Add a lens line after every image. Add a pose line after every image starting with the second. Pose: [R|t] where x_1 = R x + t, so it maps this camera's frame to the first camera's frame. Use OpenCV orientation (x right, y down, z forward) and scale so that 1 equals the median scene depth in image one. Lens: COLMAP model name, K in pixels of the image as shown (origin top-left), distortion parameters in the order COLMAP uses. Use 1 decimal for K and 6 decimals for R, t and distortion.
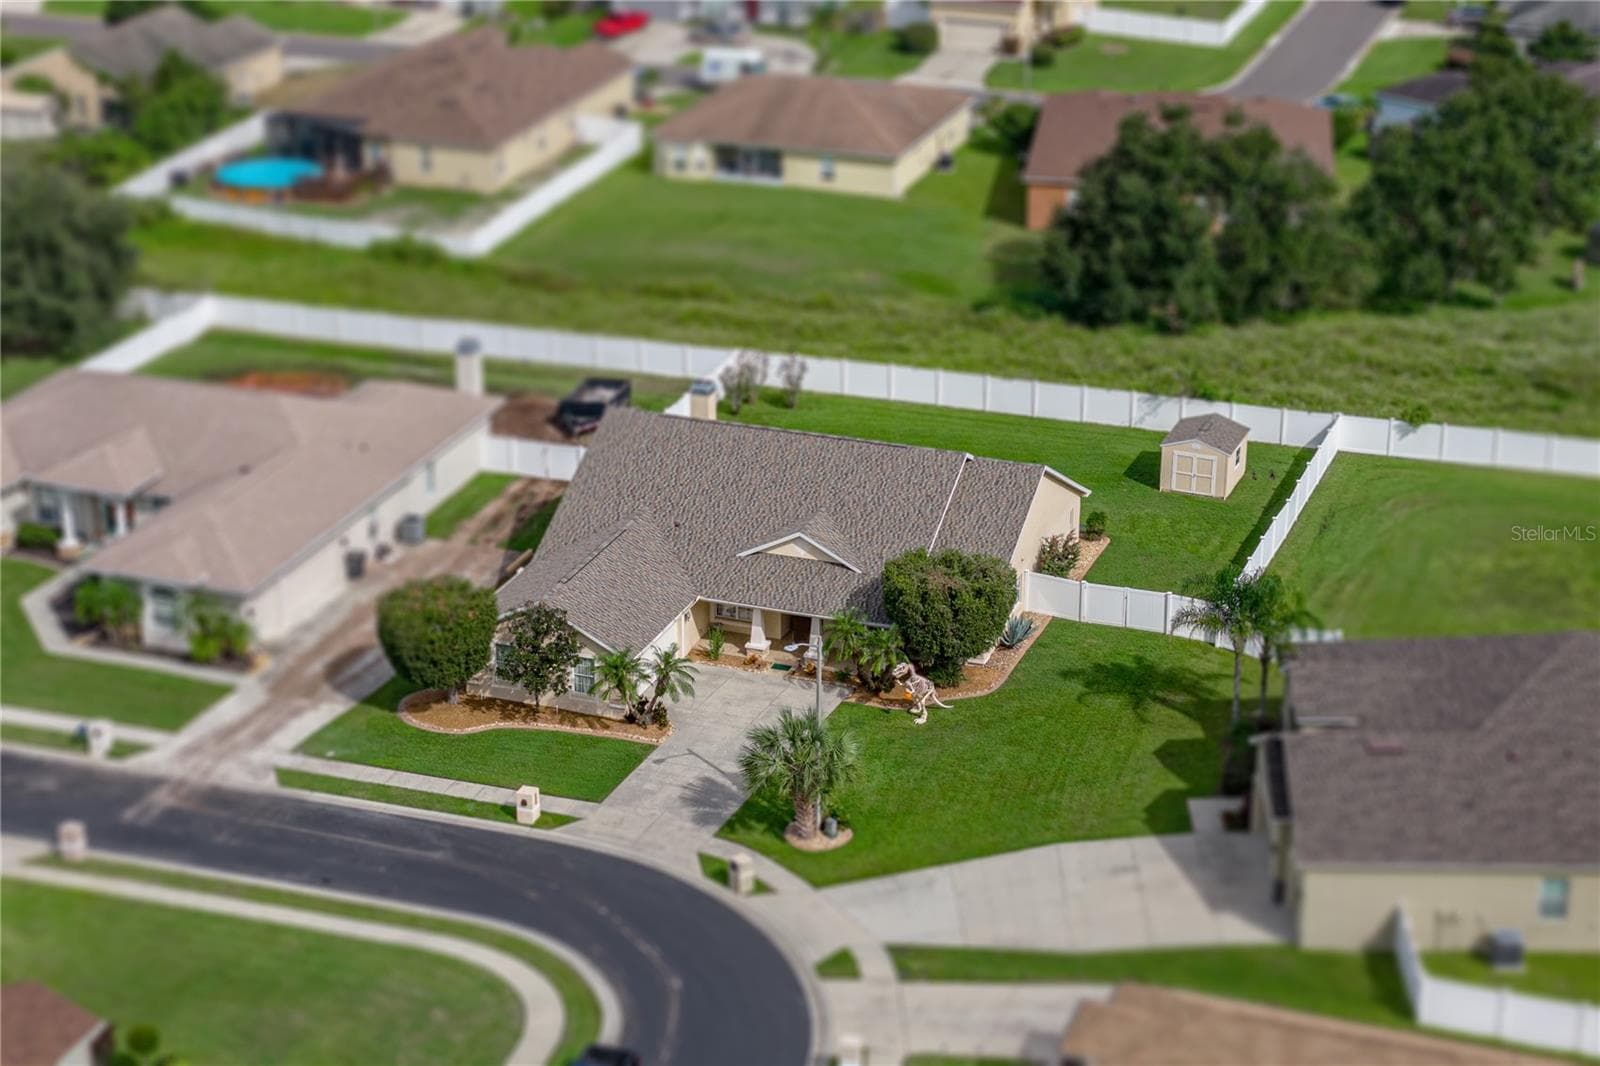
lens RADIAL K [[3280.7, 0, 800.0], [0, 3280.7, 533.0], [0, 0, 1]] dist [-0.033623, -0.100105]
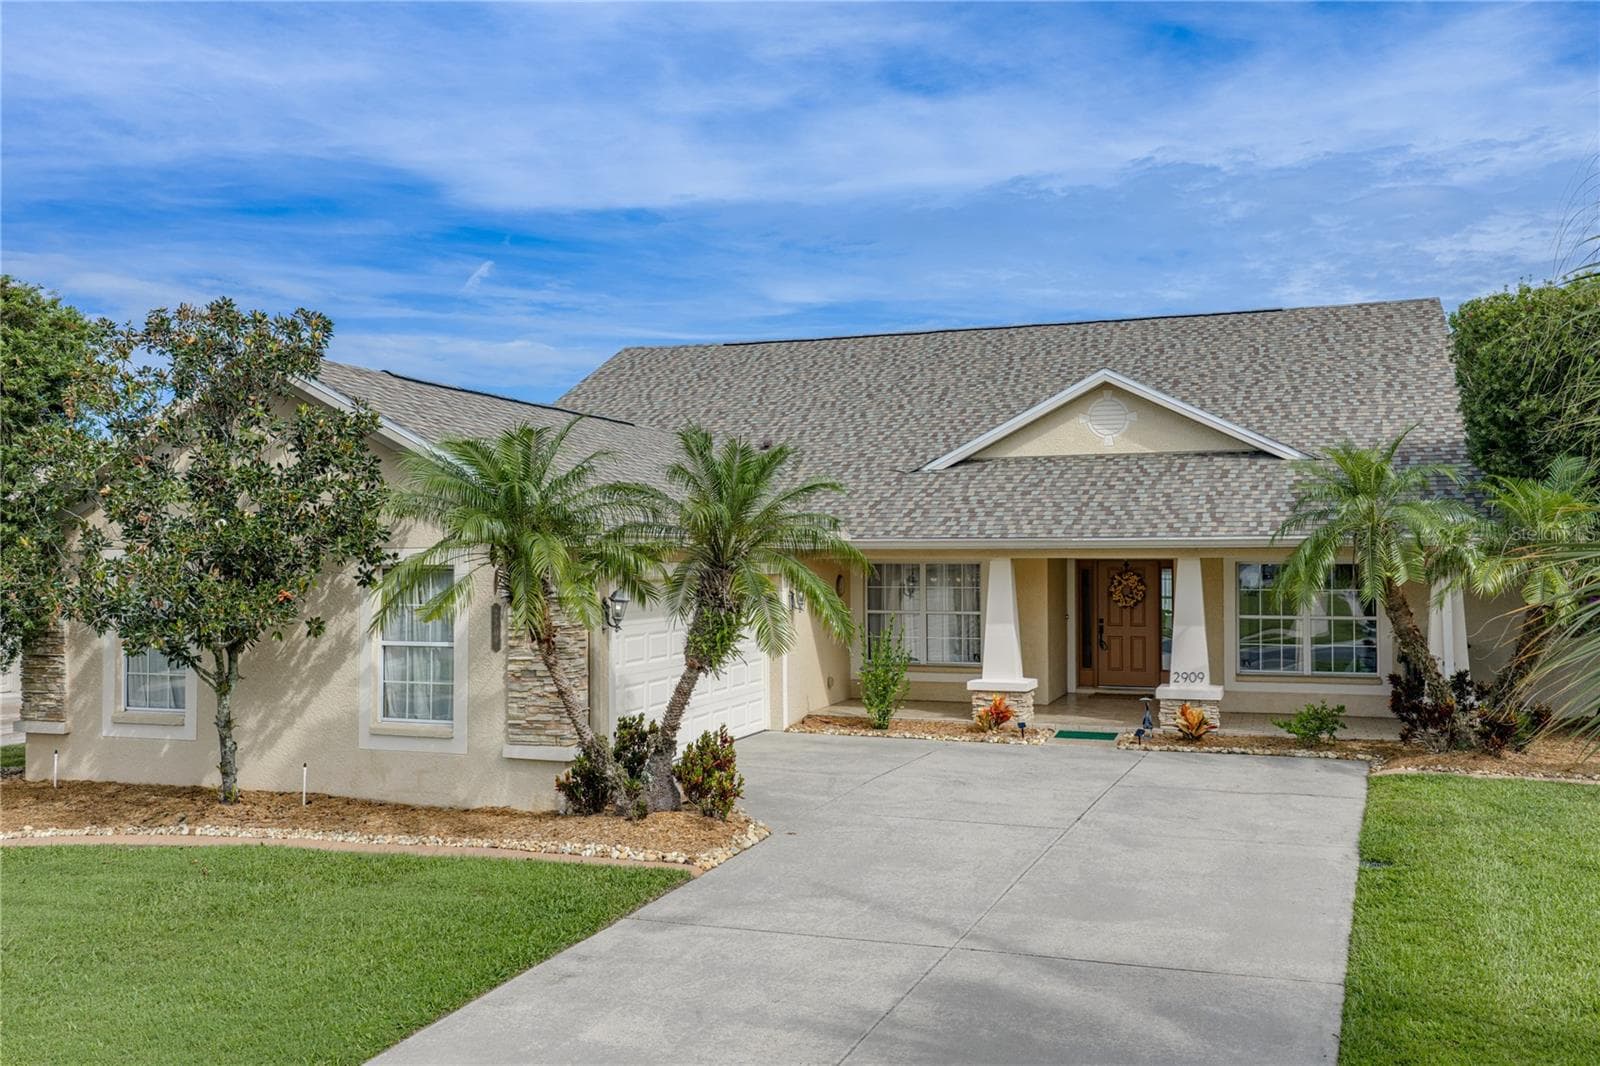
lens RADIAL K [[1383.3, 0, 800.0], [0, 1383.3, 533.0], [0, 0, 1]] dist [0.028642, 0.000963]
pose [[0.999951, -0.008535, 0.005042, -0.036021], [0.009821, 0.922239, -0.386497, 0.078121], [-0.001352, 0.386527, 0.922277, 0.897059]]
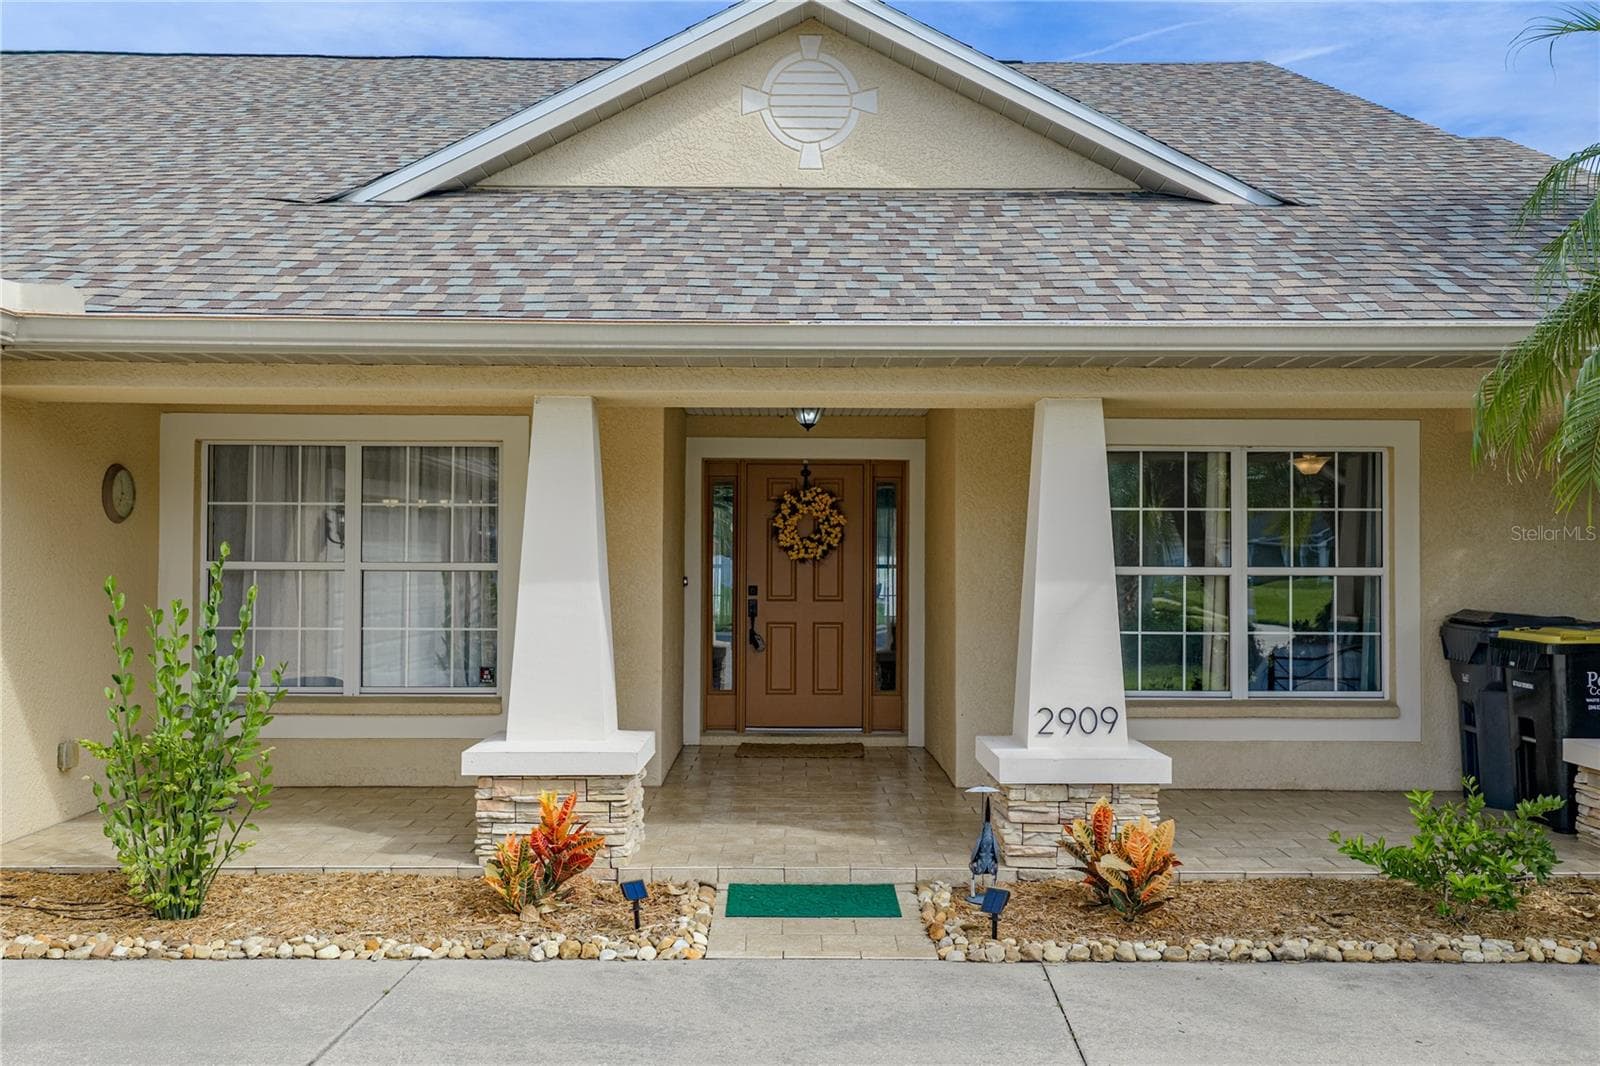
lens RADIAL K [[1383.3, 0, 800.0], [0, 1383.3, 533.0], [0, 0, 1]] dist [0.028642, 0.000963]
pose [[0.934738, 0.005578, 0.355294, -0.023965], [0.132808, 0.921930, -0.363877, 0.048372], [-0.329586, 0.387316, 0.861022, 0.989324]]
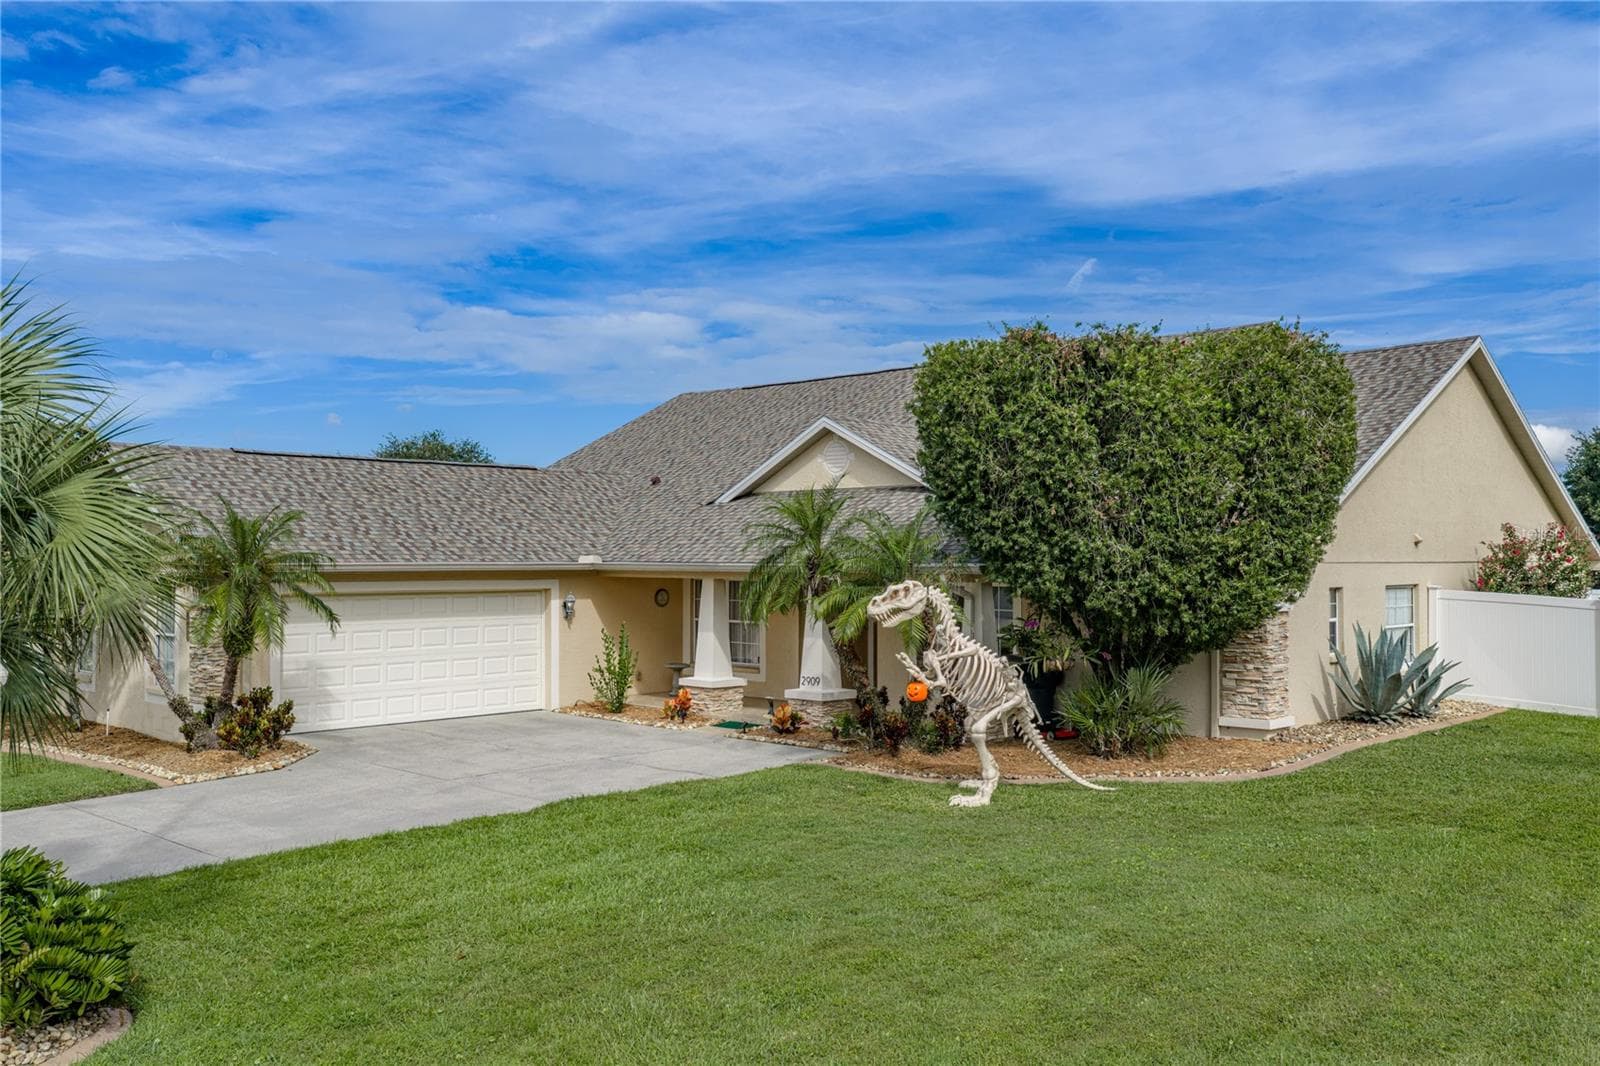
lens RADIAL K [[1383.3, 0, 800.0], [0, 1383.3, 533.0], [0, 0, 1]] dist [0.028642, 0.000963]
pose [[0.908574, -0.009737, -0.417610, 0.073643], [-0.152036, 0.923452, -0.352309, 0.080163], [0.389074, 0.383591, 0.837544, 0.885380]]
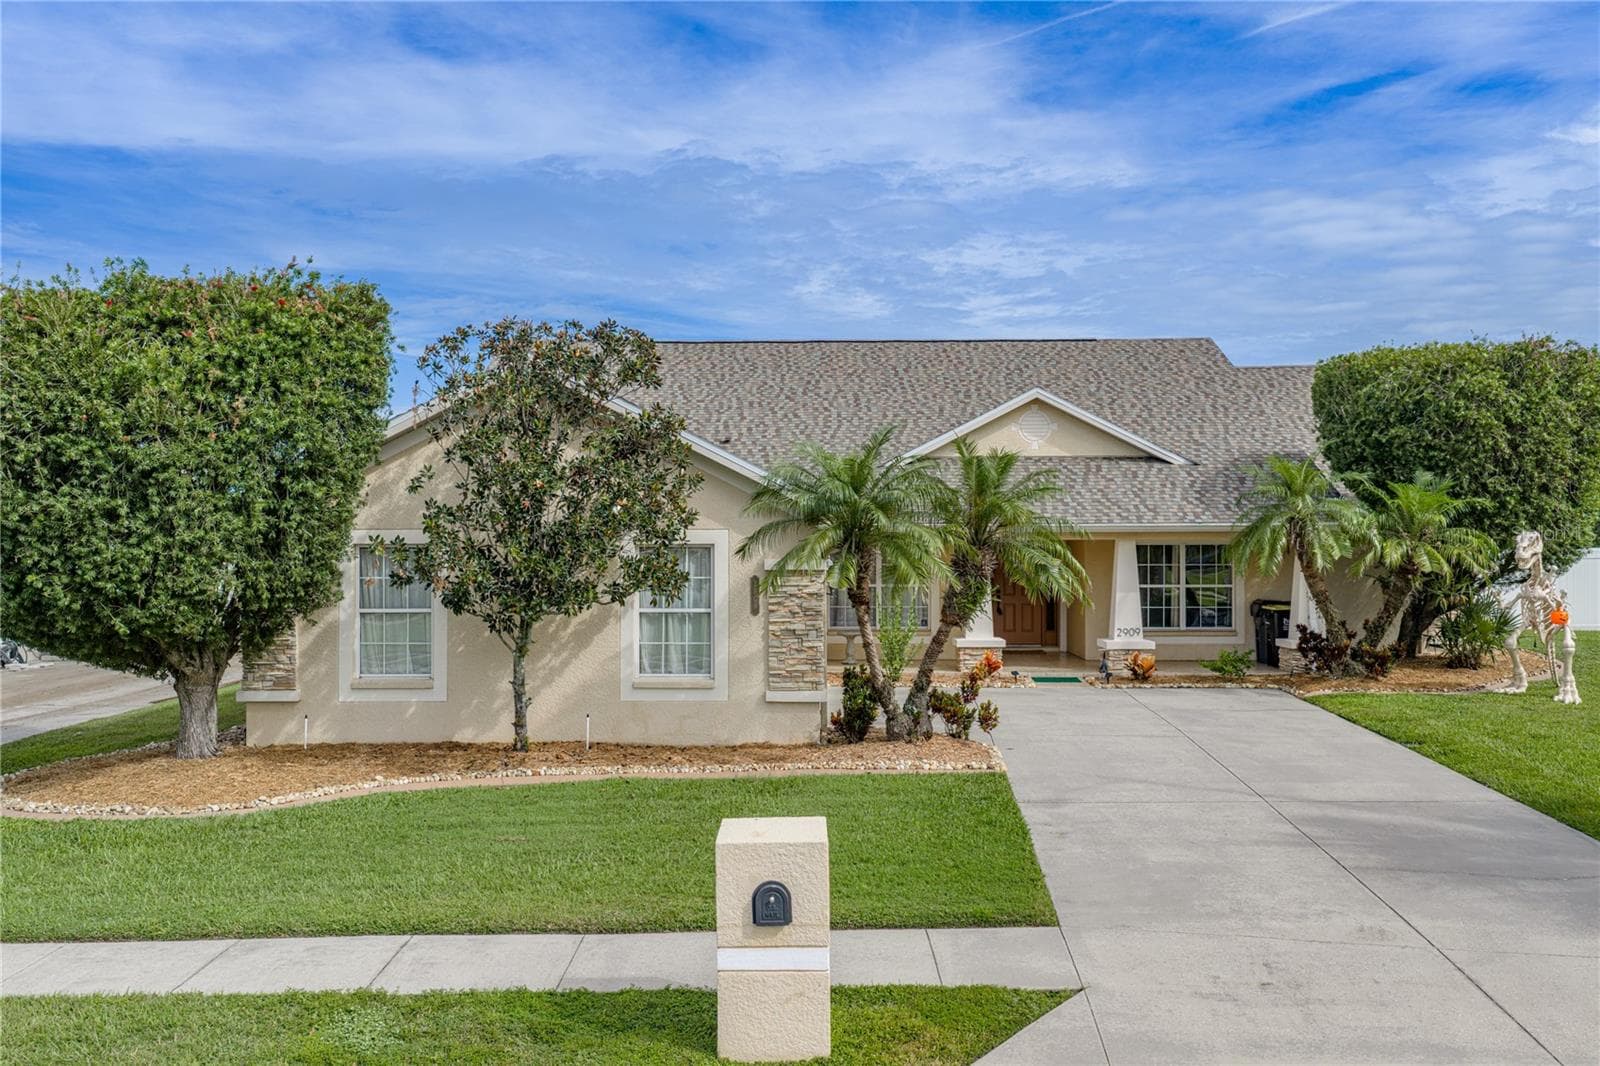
lens RADIAL K [[1399.5, 0, 800.0], [0, 1399.5, 533.0], [0, 0, 1]] dist [0.032113, -0.007262]
pose [[0.940619, -0.005092, 0.339427, -0.099080], [0.131848, 0.926867, -0.351474, 0.084427], [-0.312814, 0.375356, 0.872499, 0.880833]]
